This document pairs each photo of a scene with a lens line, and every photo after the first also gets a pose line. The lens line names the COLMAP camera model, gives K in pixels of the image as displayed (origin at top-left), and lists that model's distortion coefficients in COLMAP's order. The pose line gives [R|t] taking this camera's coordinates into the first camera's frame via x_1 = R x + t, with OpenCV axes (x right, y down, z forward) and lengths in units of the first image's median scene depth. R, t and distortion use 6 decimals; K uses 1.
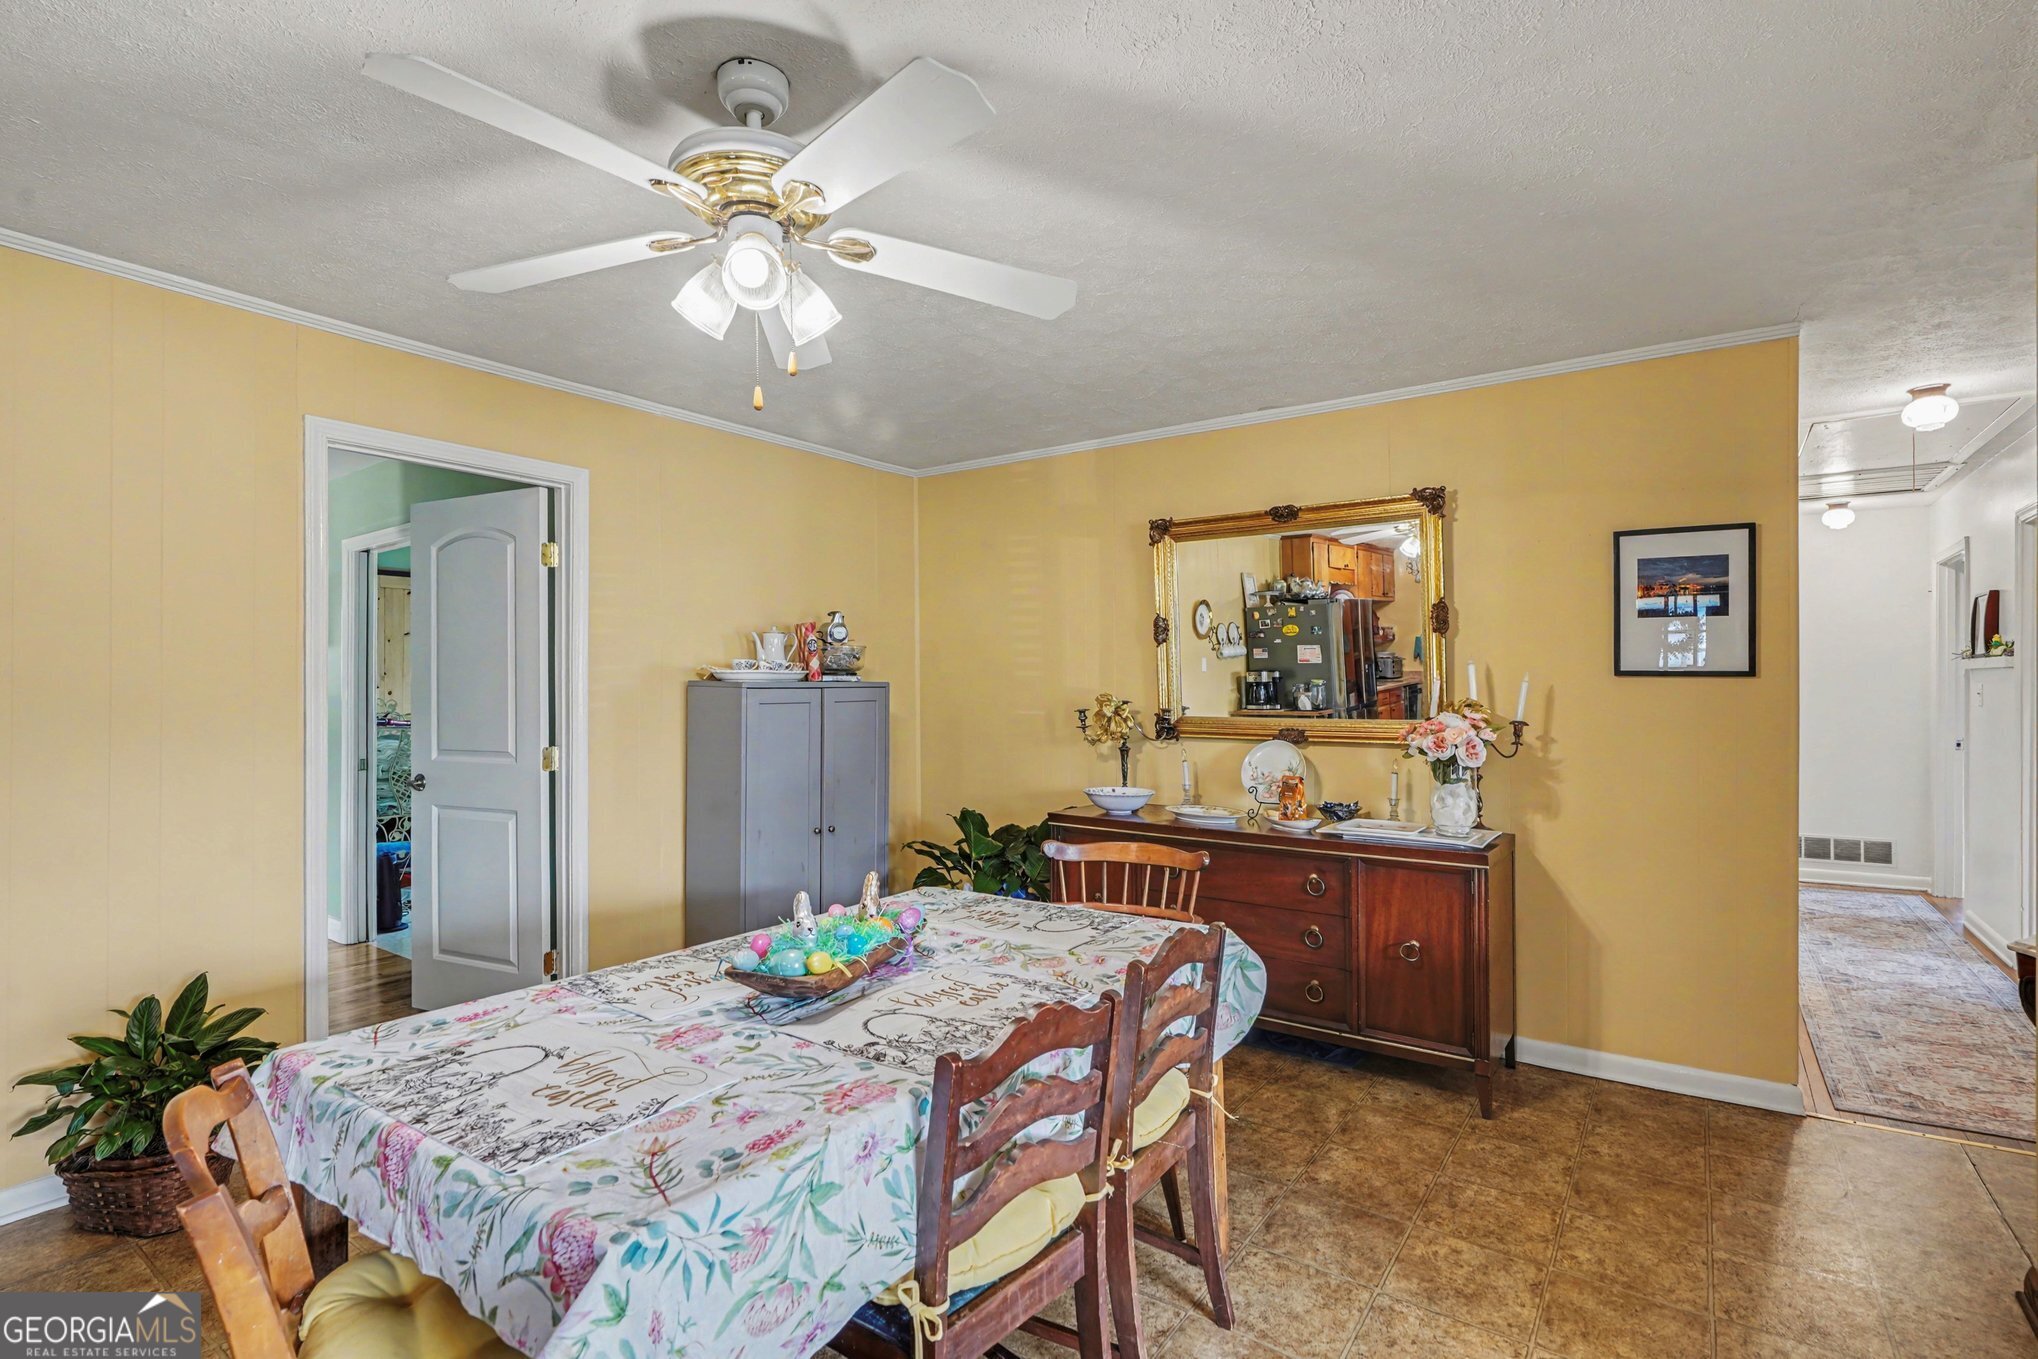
lens RADIAL K [[951.5, 0, 1050.7], [0, 951.5, 689.9], [0, 0, 1]] dist [-0.019137, 0.000862]
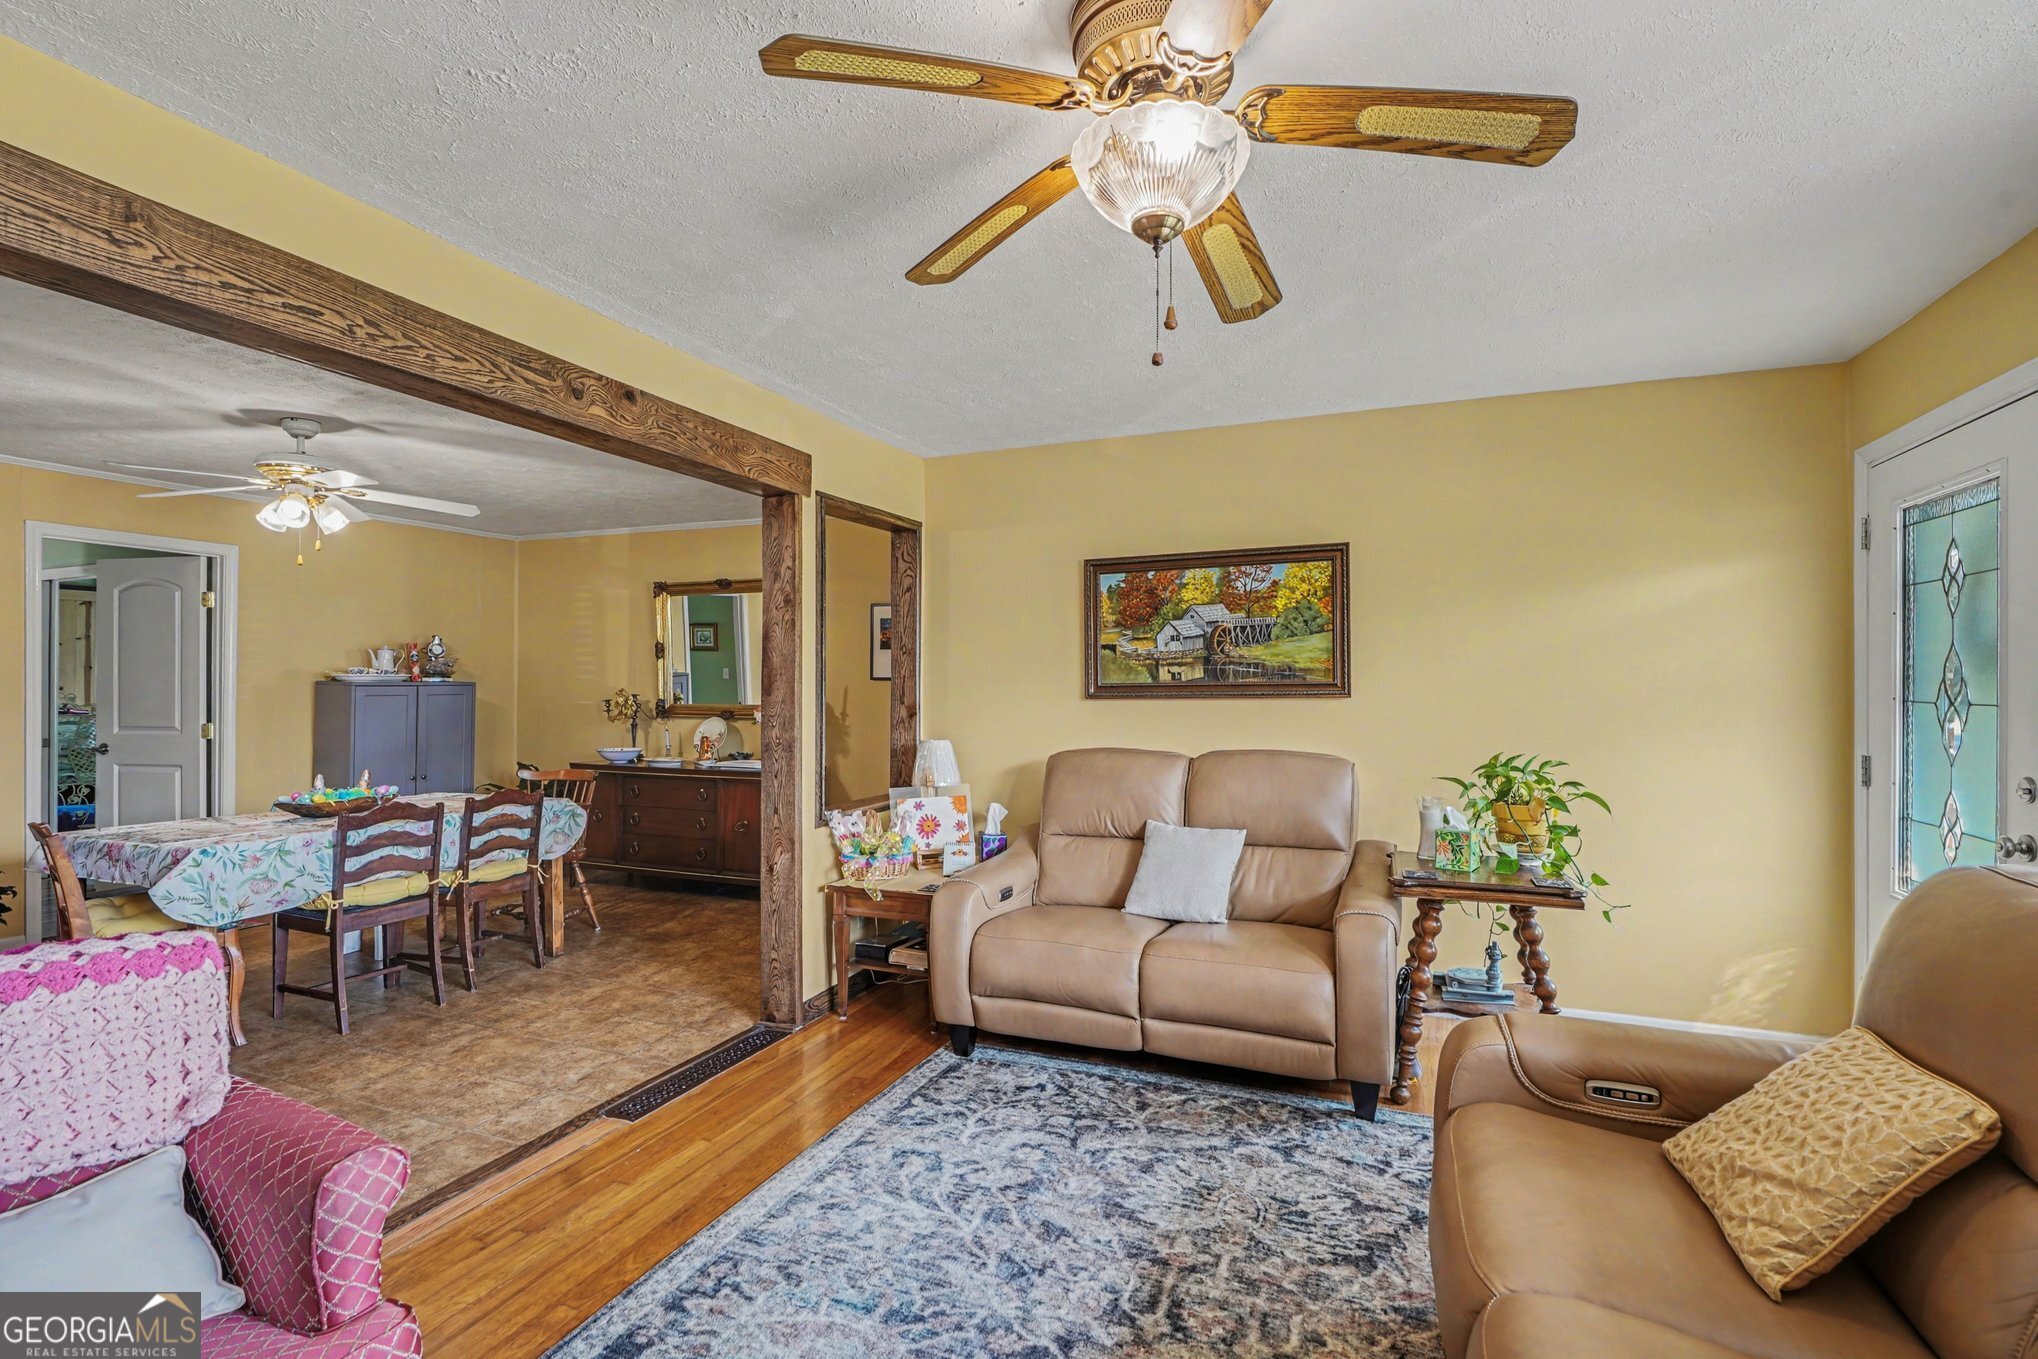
lens RADIAL K [[931.5, 0, 1059.8], [0, 931.5, 678.2], [0, 0, 1]] dist [-0.000303, -0.000913]
pose [[0.974018, 0.003340, 0.226447, 0.497445], [-0.001432, 0.999962, -0.008590, -0.003187], [-0.226467, 0.008043, 0.973986, -0.821630]]
